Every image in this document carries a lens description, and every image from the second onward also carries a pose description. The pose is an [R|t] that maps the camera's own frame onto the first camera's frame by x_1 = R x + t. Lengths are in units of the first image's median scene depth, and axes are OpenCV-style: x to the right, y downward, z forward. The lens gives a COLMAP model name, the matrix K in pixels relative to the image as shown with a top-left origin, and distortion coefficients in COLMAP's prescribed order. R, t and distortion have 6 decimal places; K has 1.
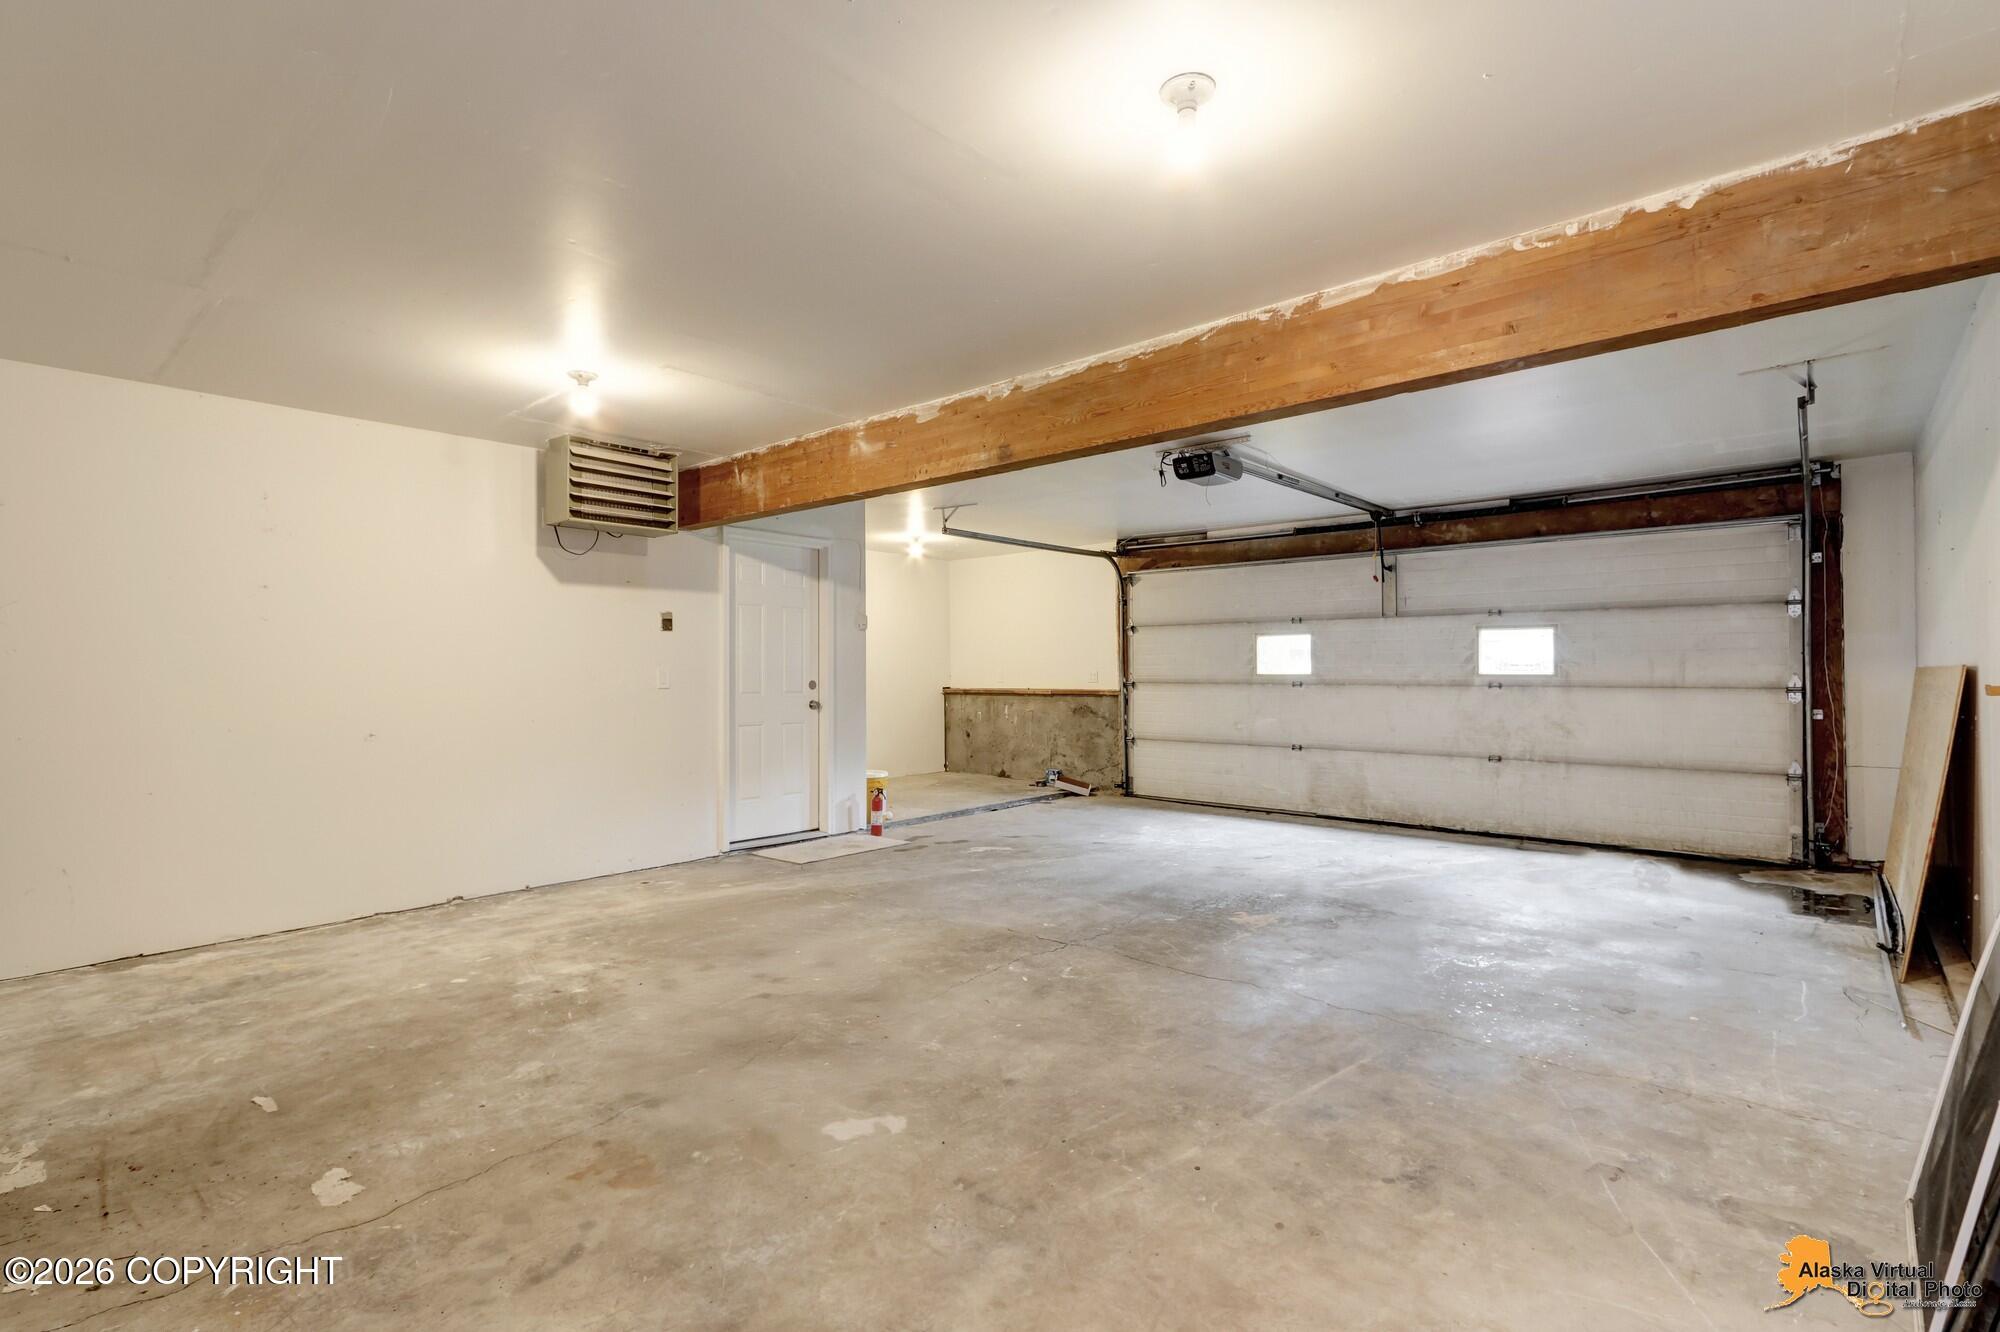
lens RADIAL K [[924.5, 0, 994.9], [0, 924.5, 667.5], [0, 0, 1]] dist [0.013345, -0.000102]
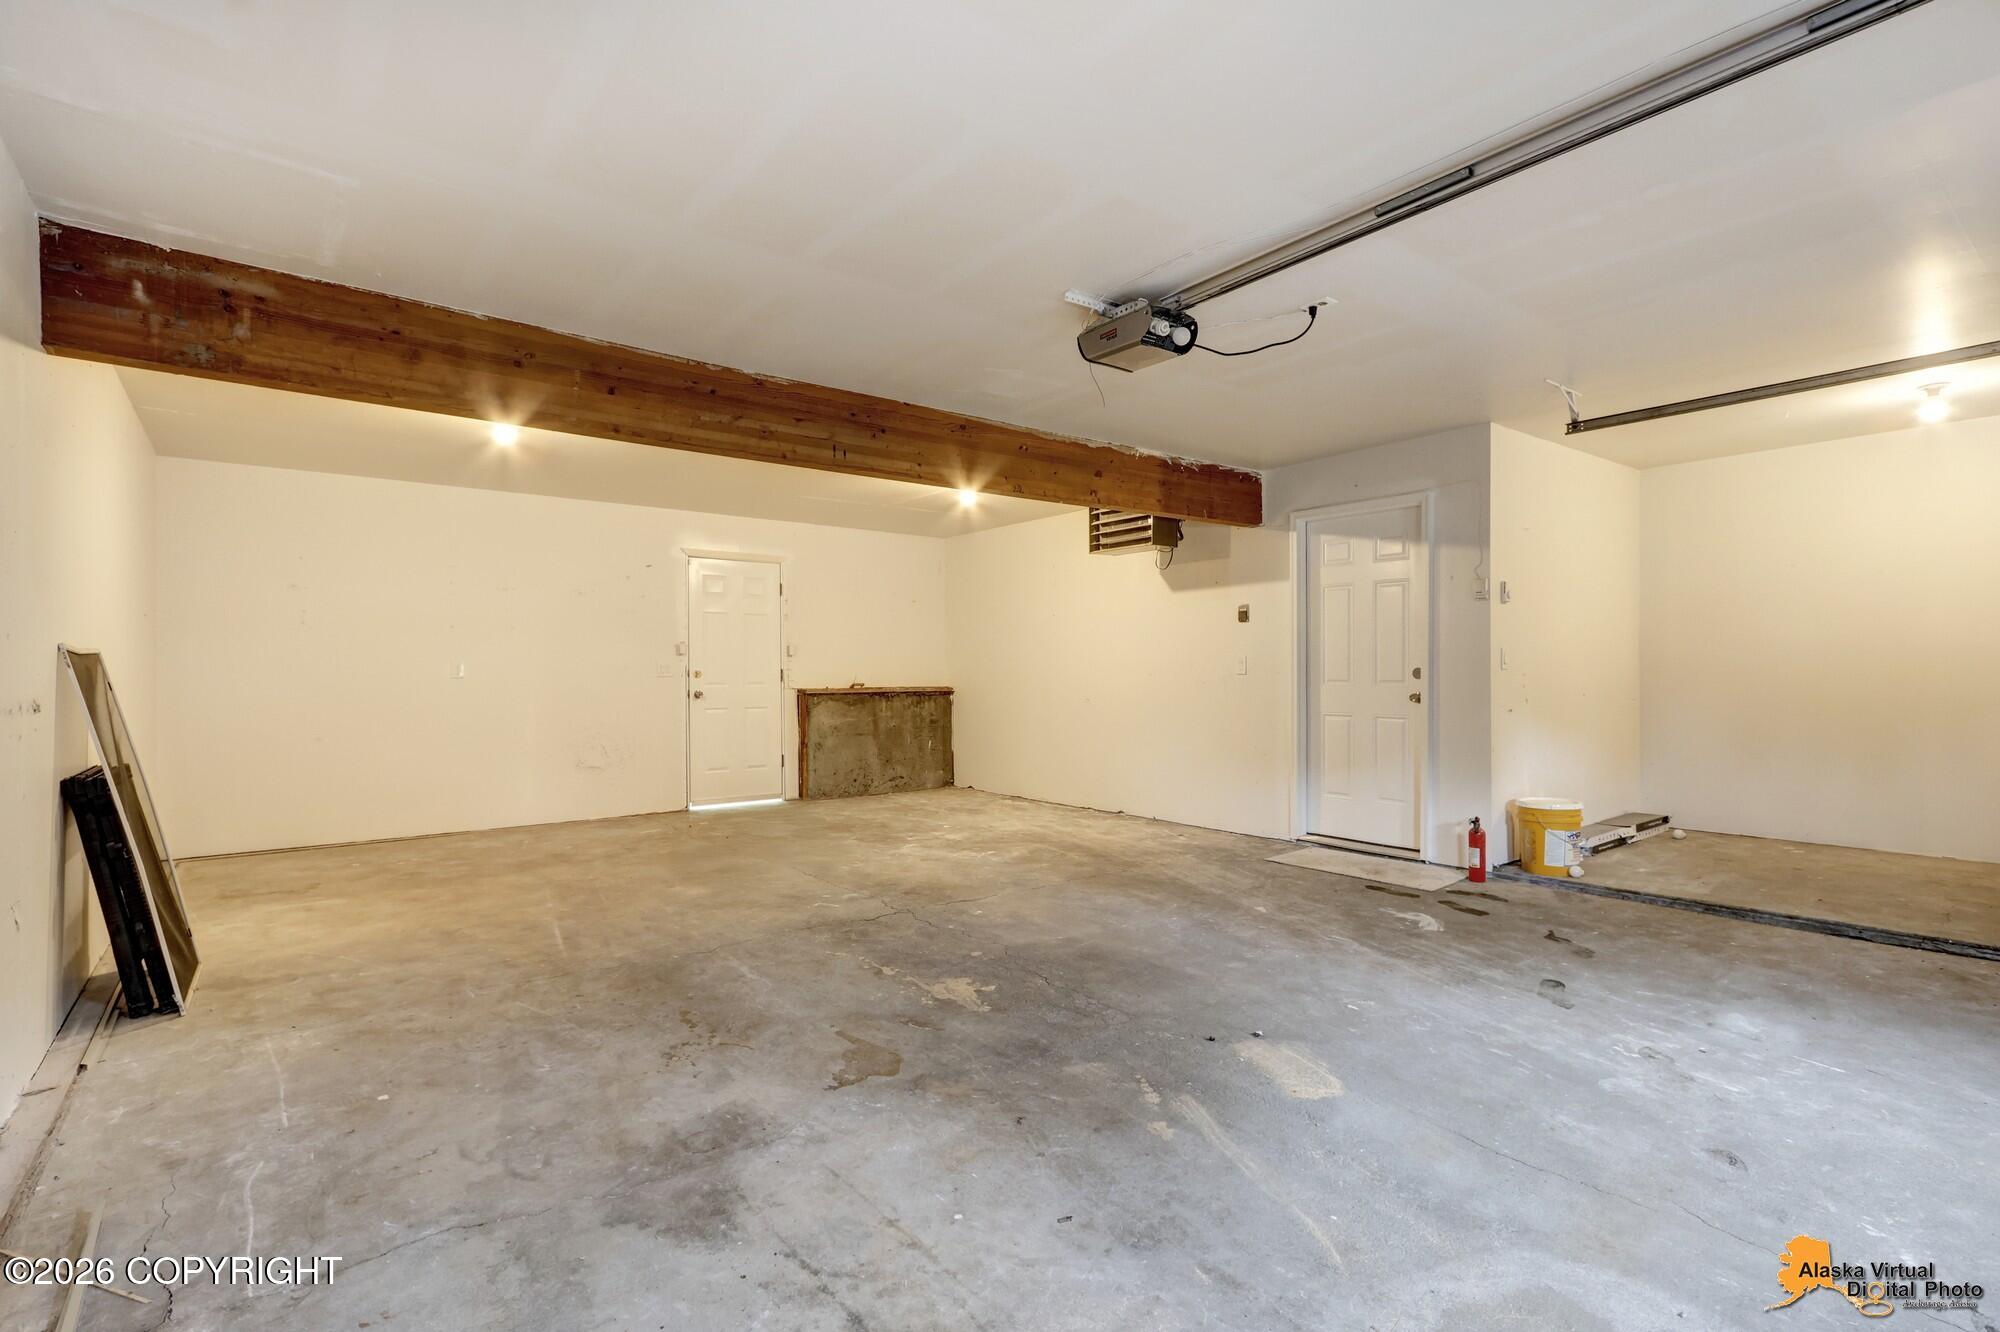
lens RADIAL K [[924.5, 0, 995.4], [0, 924.5, 666.9], [0, 0, 1]] dist [0.013345, -0.000102]
pose [[-0.180161, 0.003276, -0.983632, 1.024911], [0.012481, 0.999922, 0.001044, 0.011301], [0.983558, -0.012088, -0.180188, 1.185954]]
